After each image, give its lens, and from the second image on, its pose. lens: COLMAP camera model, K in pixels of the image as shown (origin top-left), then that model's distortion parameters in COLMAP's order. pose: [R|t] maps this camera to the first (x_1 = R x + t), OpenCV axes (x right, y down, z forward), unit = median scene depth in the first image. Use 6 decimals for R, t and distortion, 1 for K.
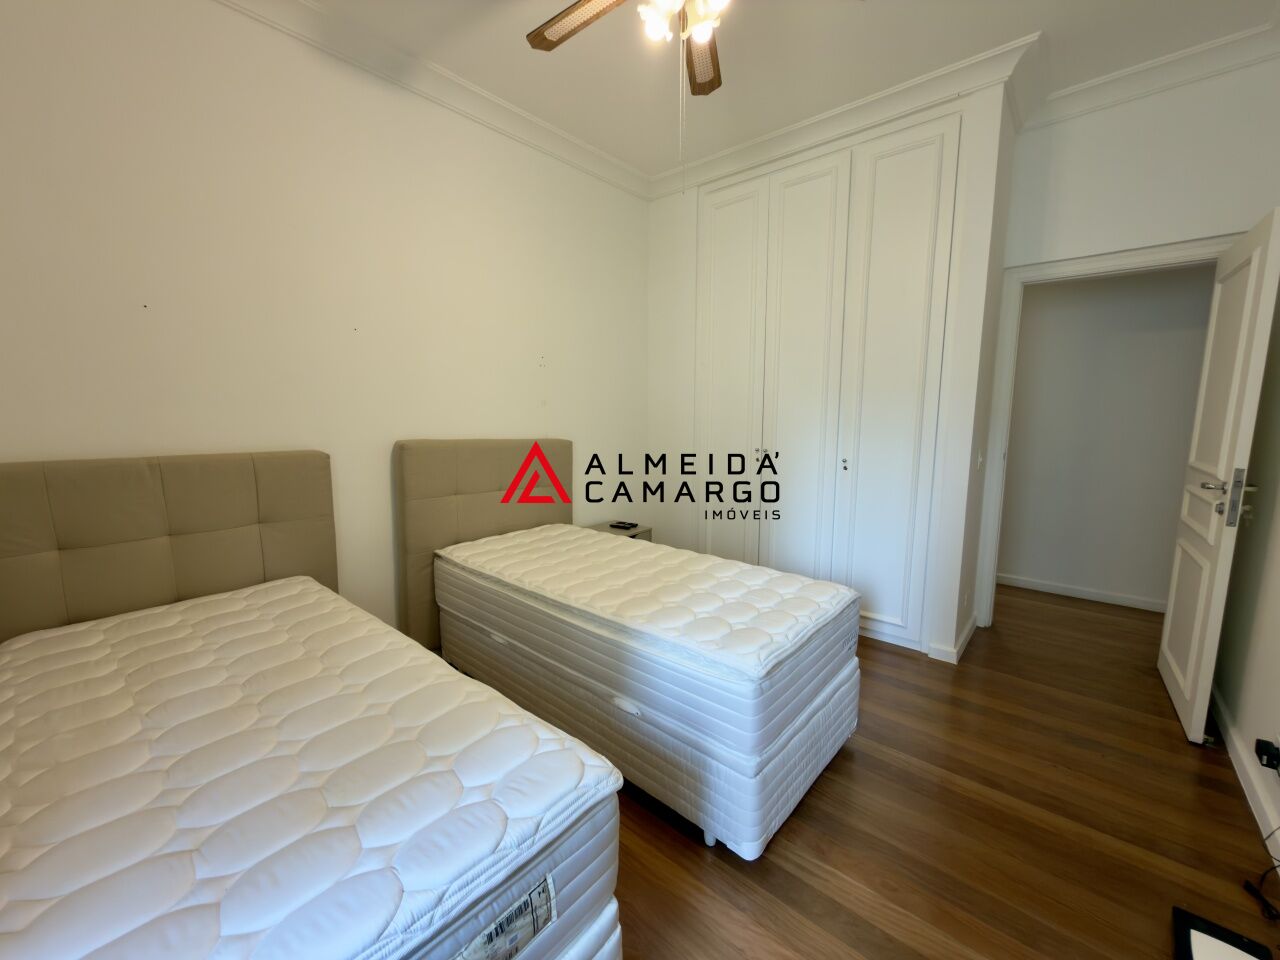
lens RADIAL K [[511.1, 0, 640.0], [0, 511.1, 480.0], [0, 0, 1]] dist [0.000281, 0.000070]
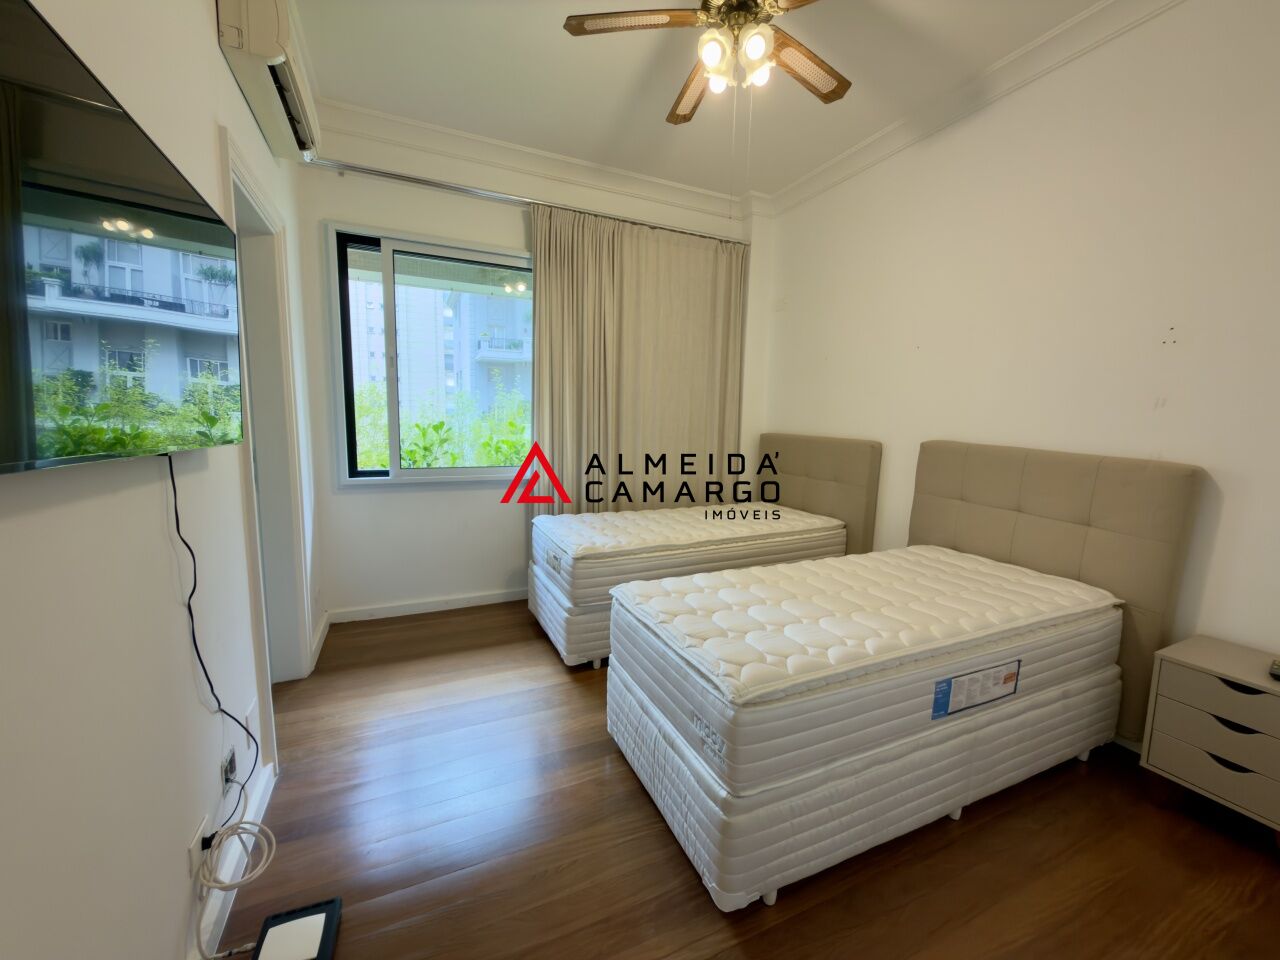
lens RADIAL K [[511.1, 0, 640.0], [0, 511.1, 480.0], [0, 0, 1]] dist [0.000281, 0.000070]
pose [[-0.412783, 0.100808, -0.905234, 0.896505], [-0.146910, 0.973475, 0.175397, -0.104426], [0.898904, 0.205389, -0.387025, 0.964655]]
